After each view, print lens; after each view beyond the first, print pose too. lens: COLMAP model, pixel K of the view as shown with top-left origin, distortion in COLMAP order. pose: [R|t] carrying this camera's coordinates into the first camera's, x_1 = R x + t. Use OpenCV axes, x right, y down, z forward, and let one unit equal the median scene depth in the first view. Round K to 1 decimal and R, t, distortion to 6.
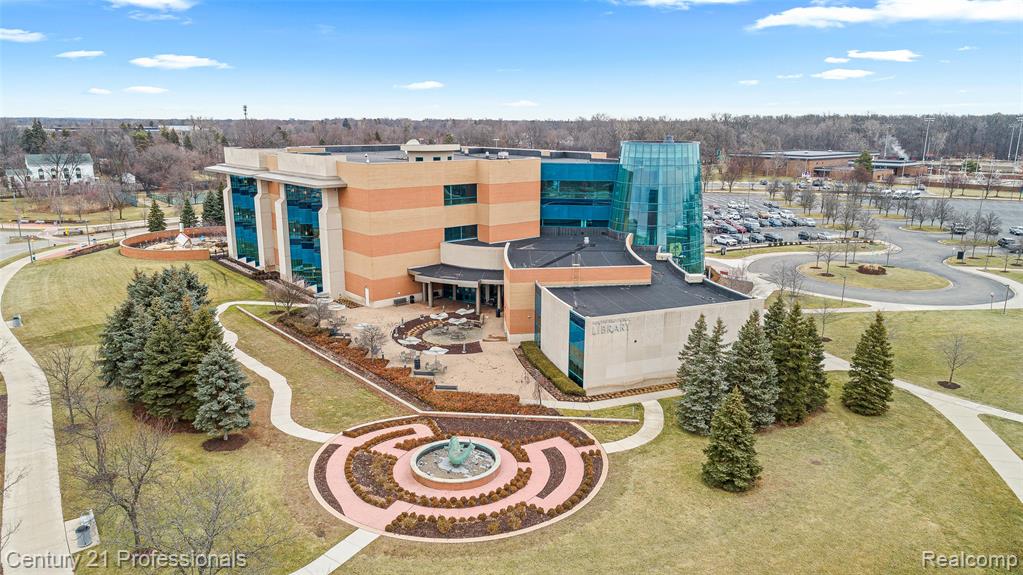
lens RADIAL K [[692.6, 0, 511.5], [0, 692.6, 287.5], [0, 0, 1]] dist [-0.002093, 0.001021]
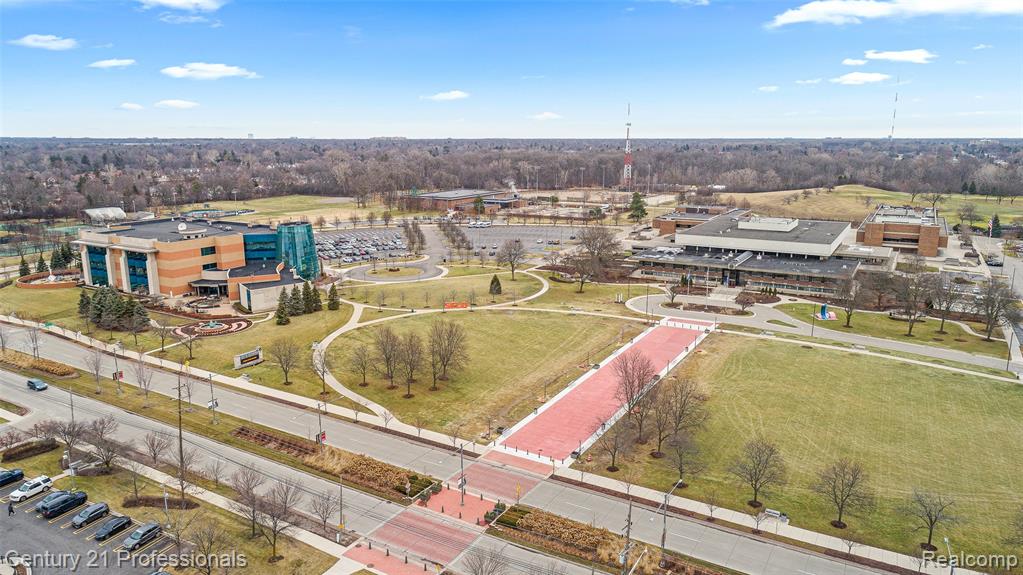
lens RADIAL K [[692.6, 0, 511.5], [0, 692.6, 287.5], [0, 0, 1]] dist [-0.002093, 0.001021]
pose [[0.943648, -0.078109, 0.321603, 0.148424], [0.084411, 0.996415, -0.005675, 0.104776], [-0.320006, 0.032502, 0.946858, -1.746944]]
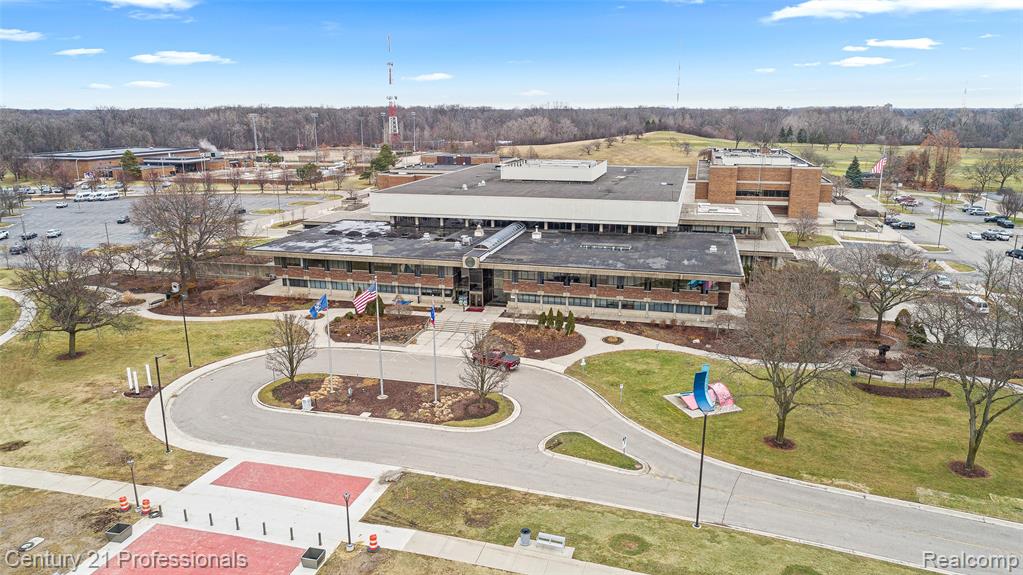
lens RADIAL K [[692.6, 0, 511.5], [0, 692.6, 287.5], [0, 0, 1]] dist [-0.002093, 0.001021]
pose [[0.820744, -0.150776, 0.551041, 1.227632], [0.141387, 0.988147, 0.059790, 0.064145], [-0.553525, 0.028838, 0.832333, -0.480245]]
